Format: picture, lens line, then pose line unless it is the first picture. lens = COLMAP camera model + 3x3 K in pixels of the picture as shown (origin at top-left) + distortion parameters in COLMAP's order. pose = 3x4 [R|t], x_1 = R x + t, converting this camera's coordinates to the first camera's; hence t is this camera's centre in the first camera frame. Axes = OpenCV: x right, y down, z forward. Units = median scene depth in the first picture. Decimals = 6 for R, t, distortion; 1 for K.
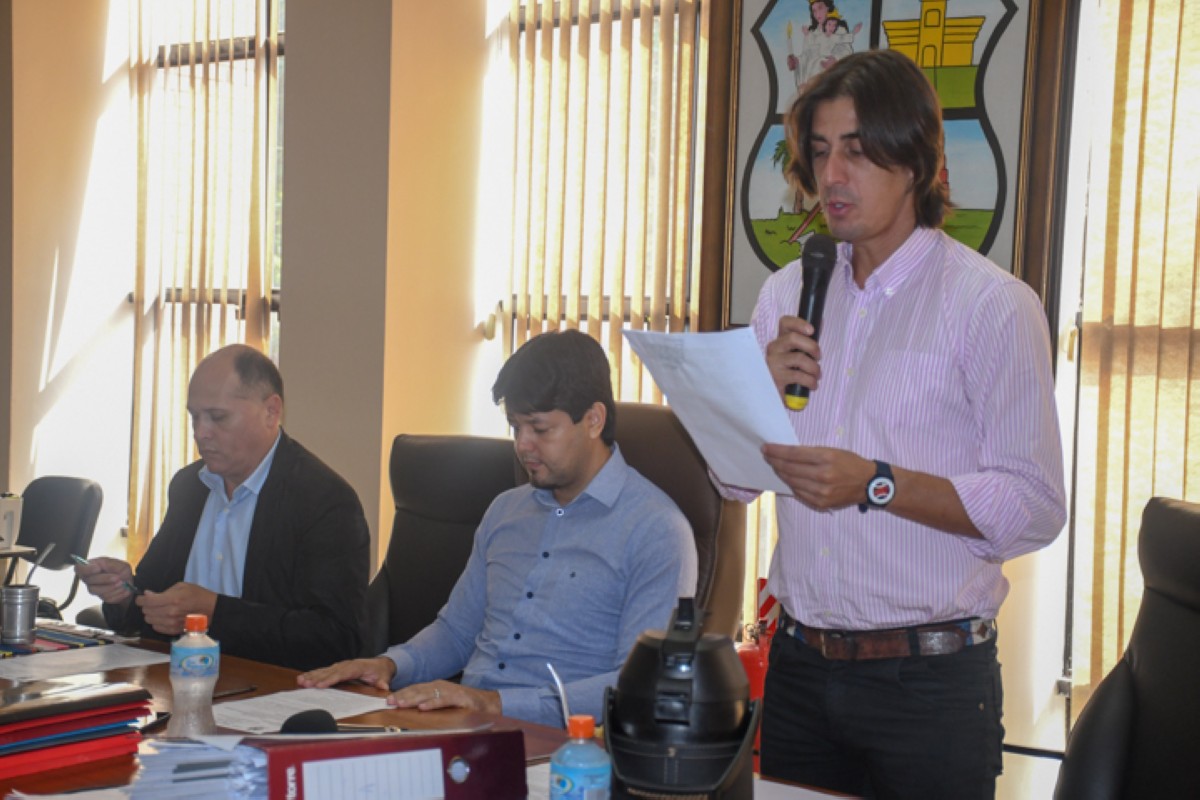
lens RADIAL K [[1992.5, 0, 599.9], [0, 1992.5, 398.8], [0, 0, 1]] dist [0.250738, 0.000000]
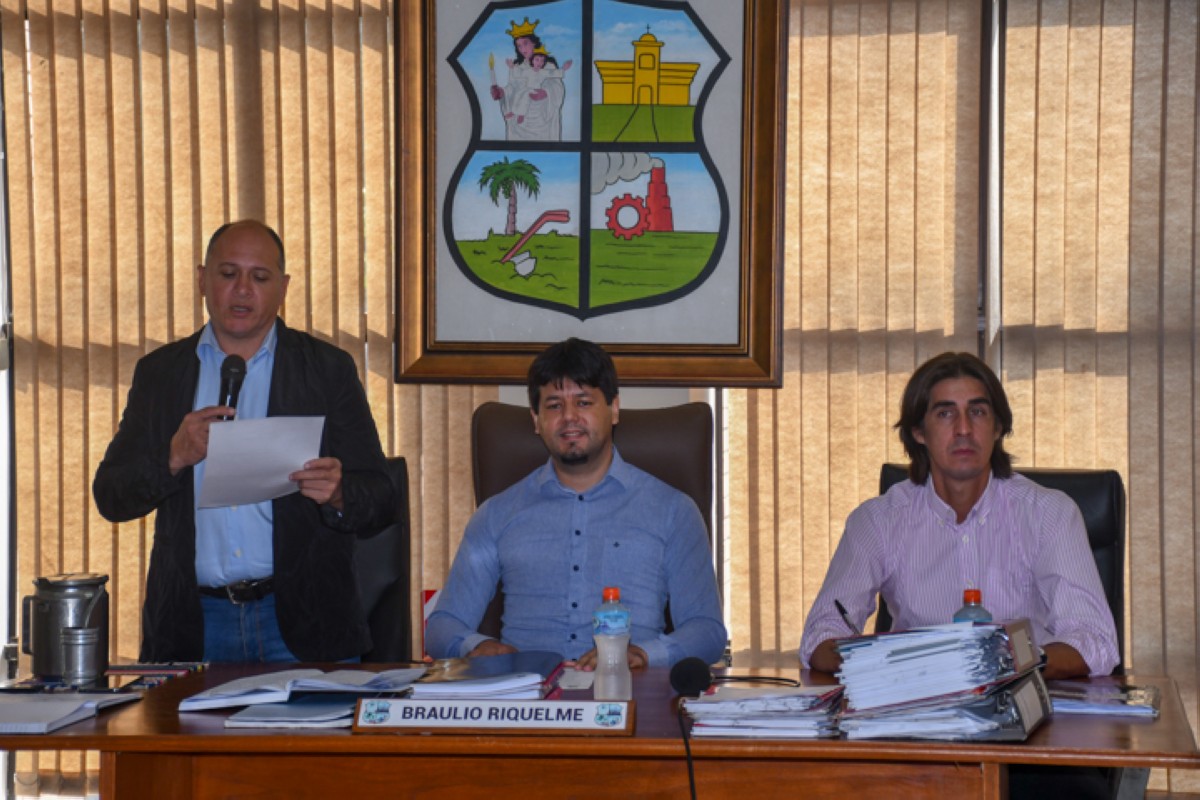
lens RADIAL K [[2936.3, 0, 600.4], [0, 2936.3, 400.4], [0, 0, 1]] dist [0.546325, 0.000000]
pose [[0.816345, -0.049962, 0.575399, -0.786612], [0.056665, 0.998373, 0.006297, -0.012390], [-0.574778, 0.027464, 0.817848, -0.309357]]
